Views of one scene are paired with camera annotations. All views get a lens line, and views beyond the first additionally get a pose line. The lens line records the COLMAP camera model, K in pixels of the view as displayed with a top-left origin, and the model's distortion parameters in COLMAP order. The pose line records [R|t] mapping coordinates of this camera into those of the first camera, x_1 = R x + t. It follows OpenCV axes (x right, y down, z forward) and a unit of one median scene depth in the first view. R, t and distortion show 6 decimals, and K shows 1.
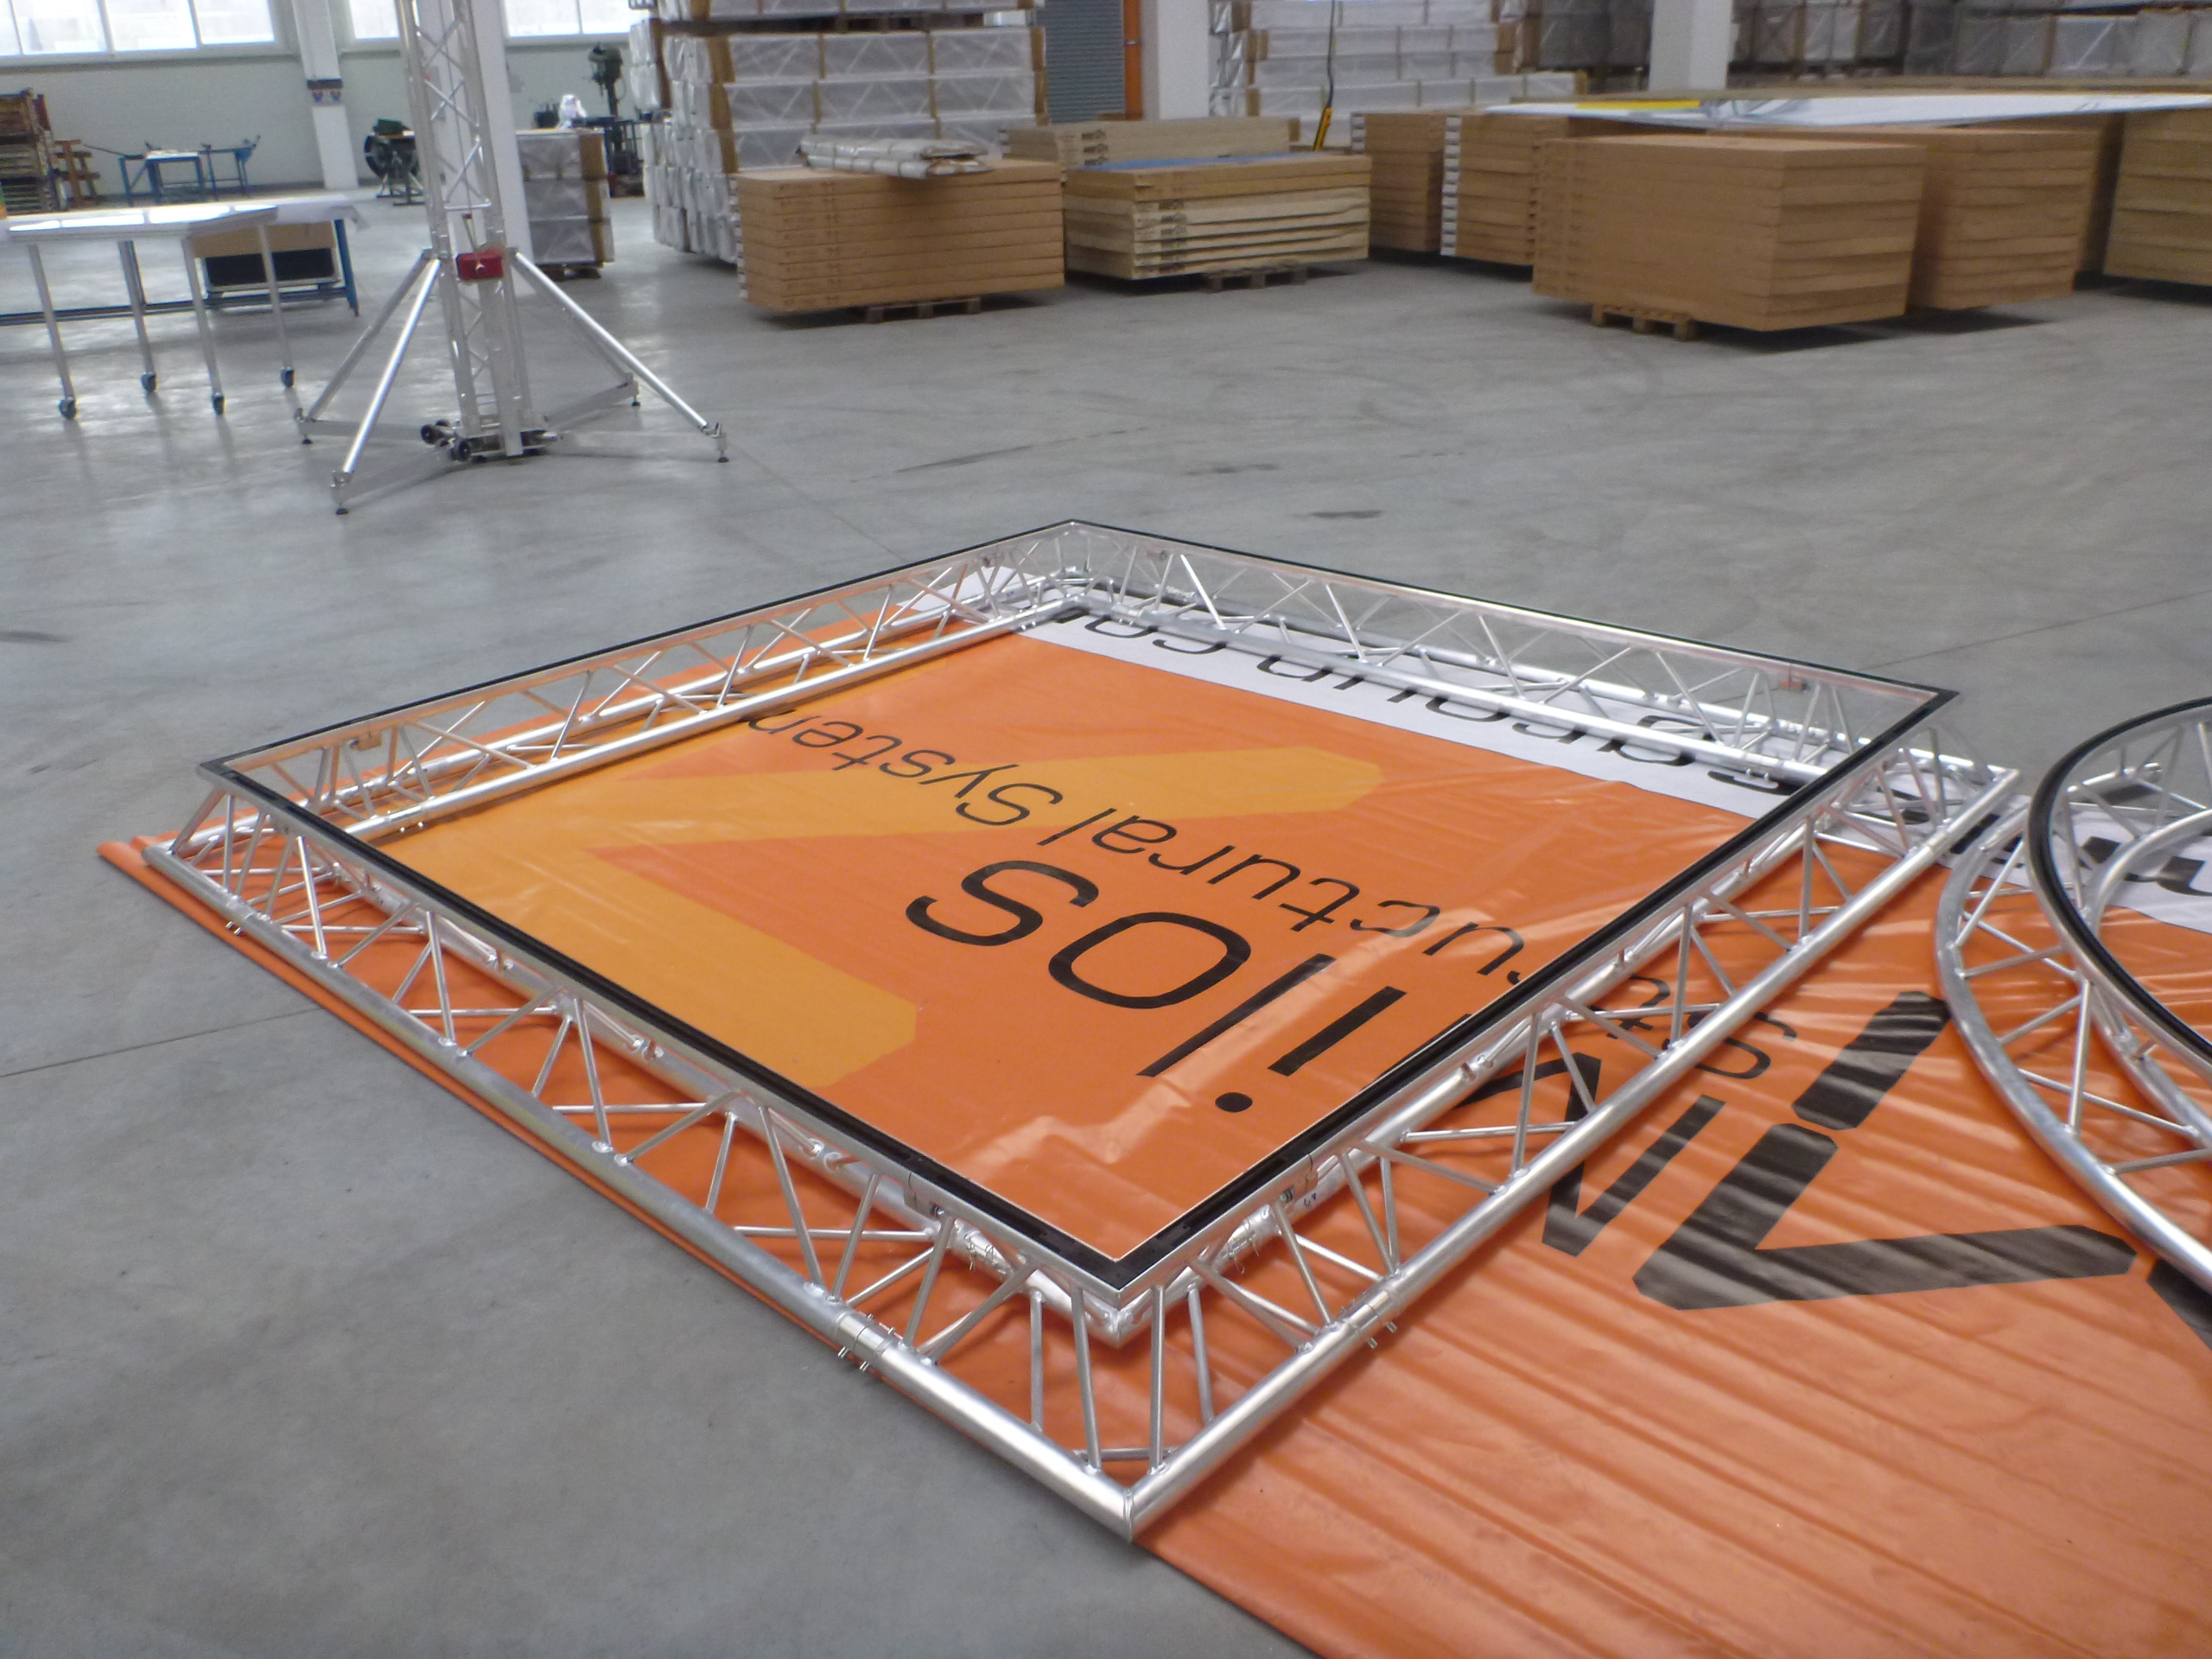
lens RADIAL K [[1815.1, 0, 1106.0], [0, 1815.1, 829.5], [0, 0, 1]] dist [-0.025981, -0.012231]
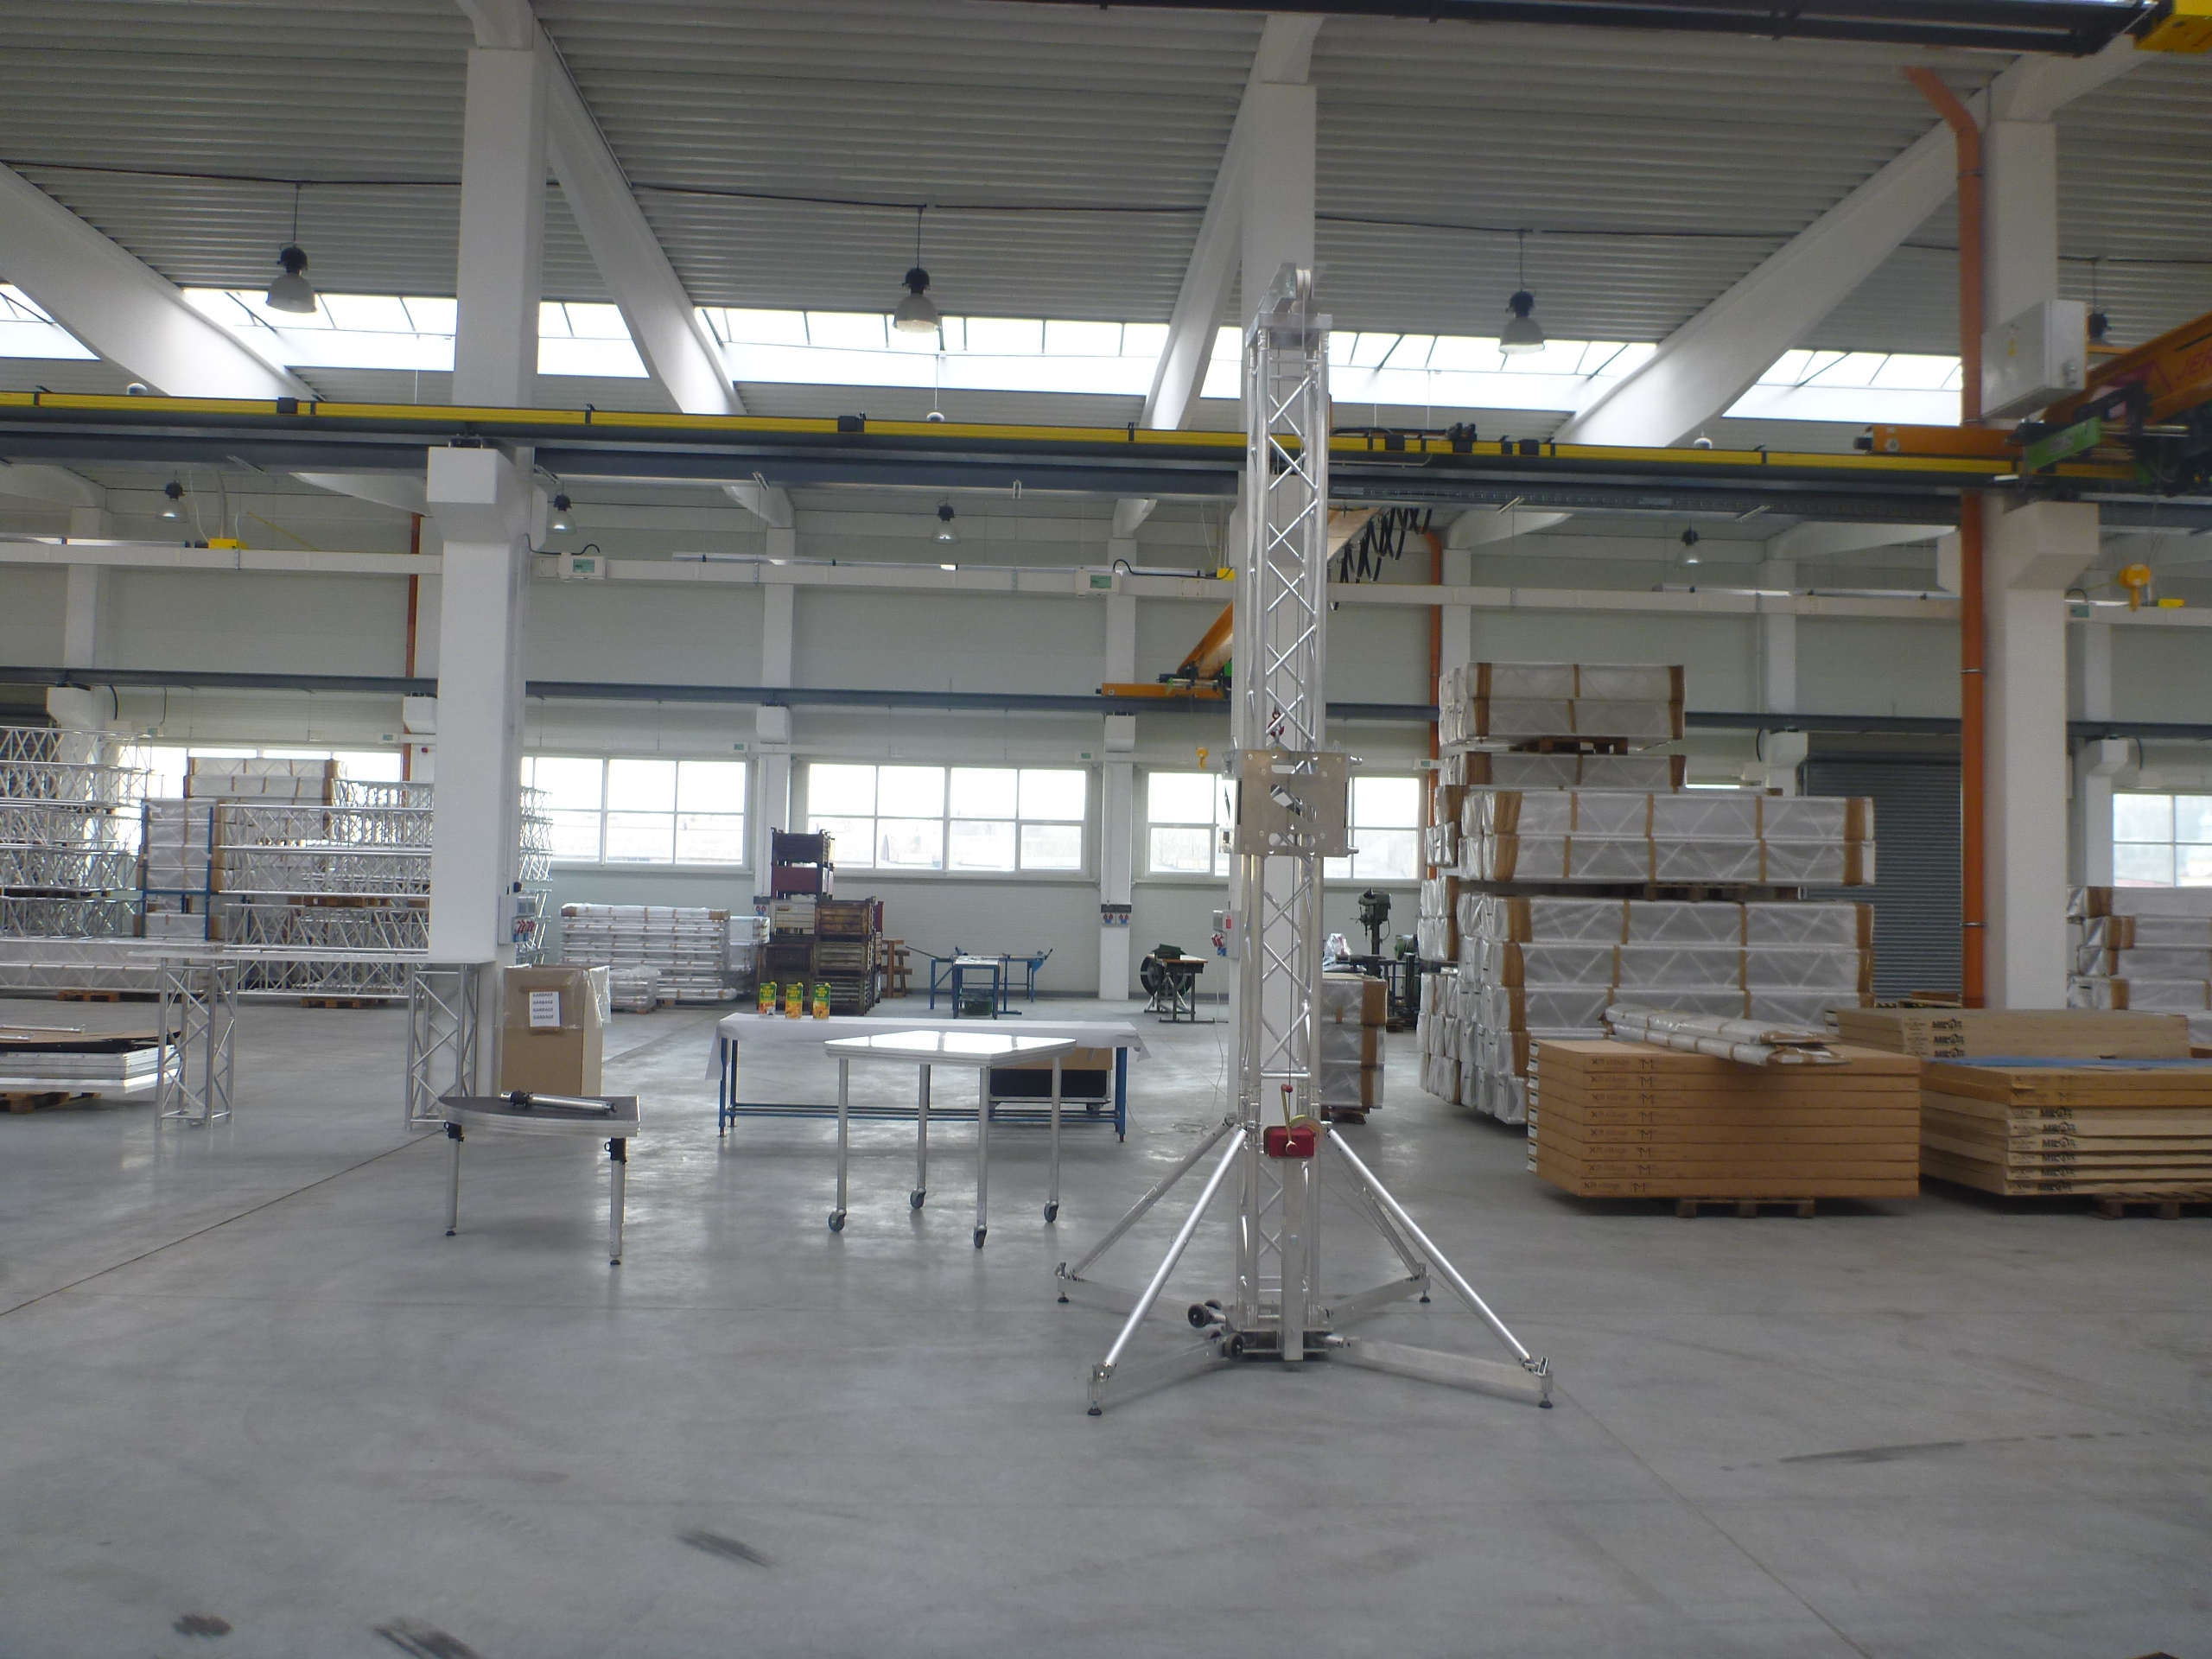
lens RADIAL K [[1718.9, 0, 1106.0], [0, 1718.9, 829.5], [0, 0, 1]] dist [-0.003694, -0.000183]
pose [[0.930380, 0.034516, -0.364968, -0.084934], [-0.186335, 0.901888, -0.389714, -0.069515], [0.315709, 0.430589, 0.845530, 0.128339]]
